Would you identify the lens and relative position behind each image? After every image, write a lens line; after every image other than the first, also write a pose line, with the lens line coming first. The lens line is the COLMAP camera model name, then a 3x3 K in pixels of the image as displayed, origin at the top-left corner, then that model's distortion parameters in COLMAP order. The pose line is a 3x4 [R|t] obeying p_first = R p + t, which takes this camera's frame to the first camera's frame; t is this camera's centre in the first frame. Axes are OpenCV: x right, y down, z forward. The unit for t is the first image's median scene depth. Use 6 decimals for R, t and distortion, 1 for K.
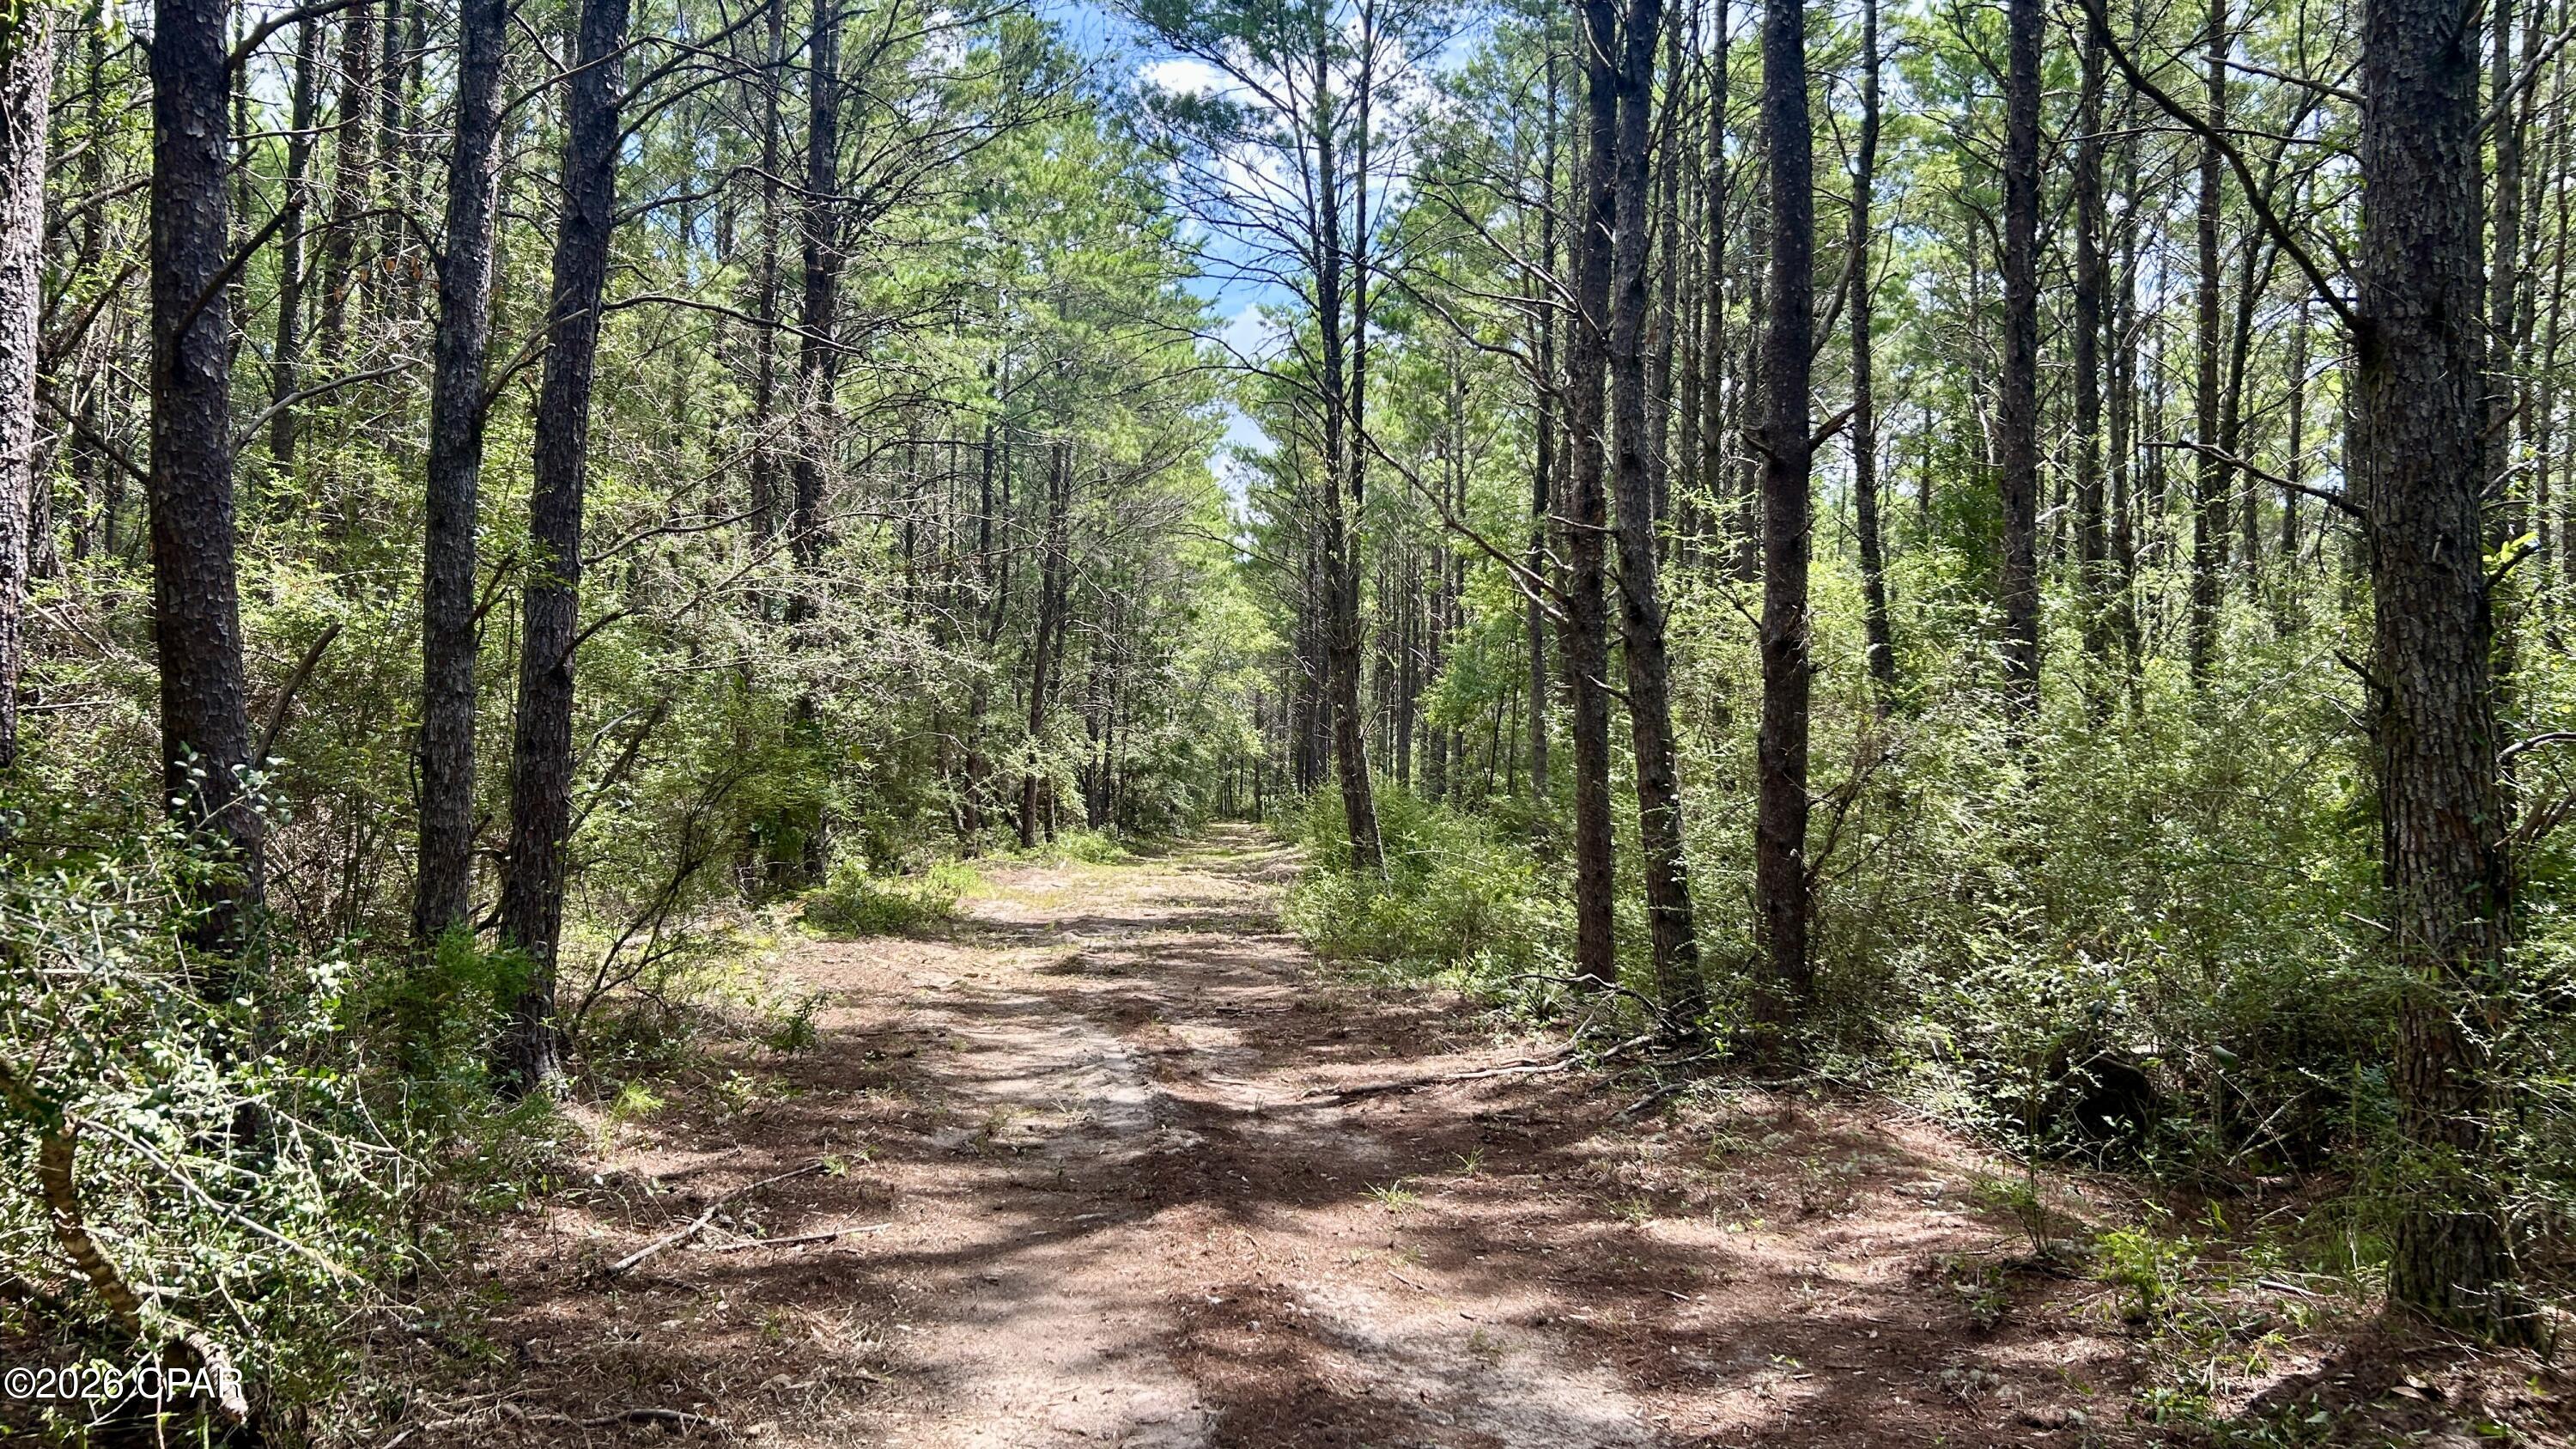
lens RADIAL K [[1970.6, 0, 1288.0], [0, 1970.6, 724.5], [0, 0, 1]] dist [-0.000183, -0.000056]
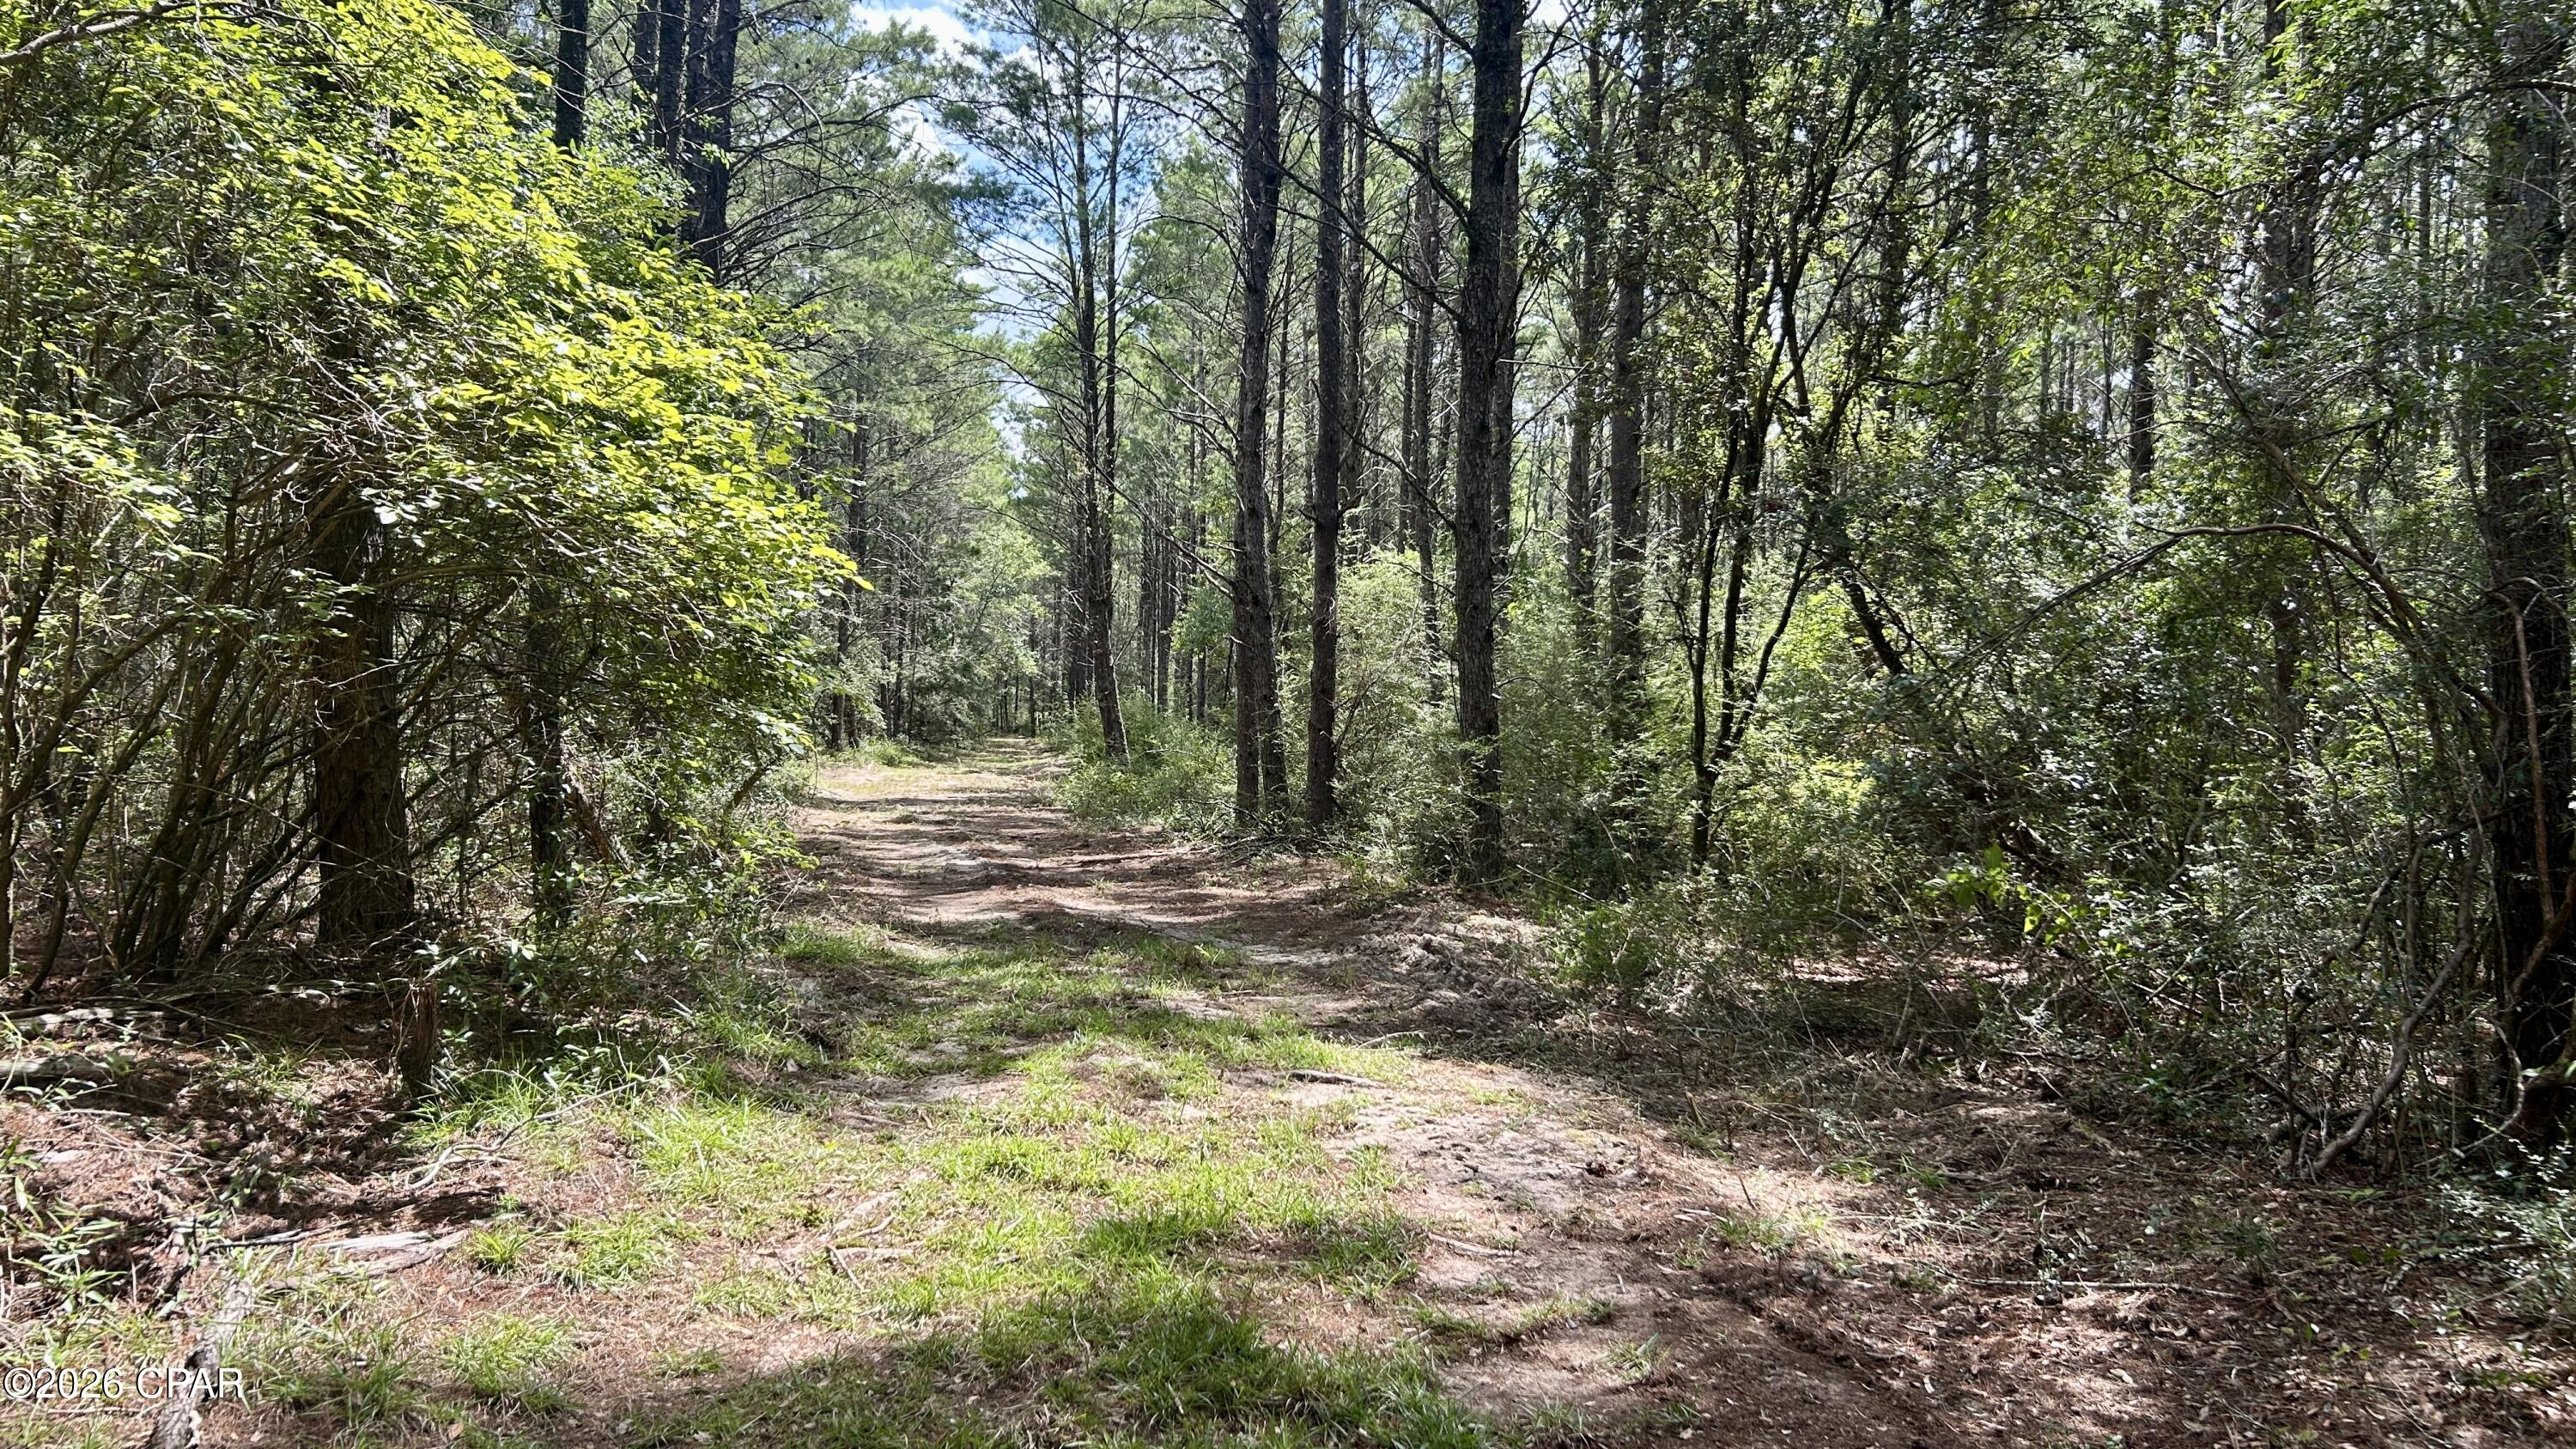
lens RADIAL K [[1951.5, 0, 1288.0], [0, 1951.5, 724.5], [0, 0, 1]] dist [0.269306, 0.000109]
pose [[0.993404, 0.001332, 0.114657, 0.001765], [-0.006084, 0.999136, 0.041101, -0.005130], [-0.114503, -0.041528, 0.992554, -0.208348]]
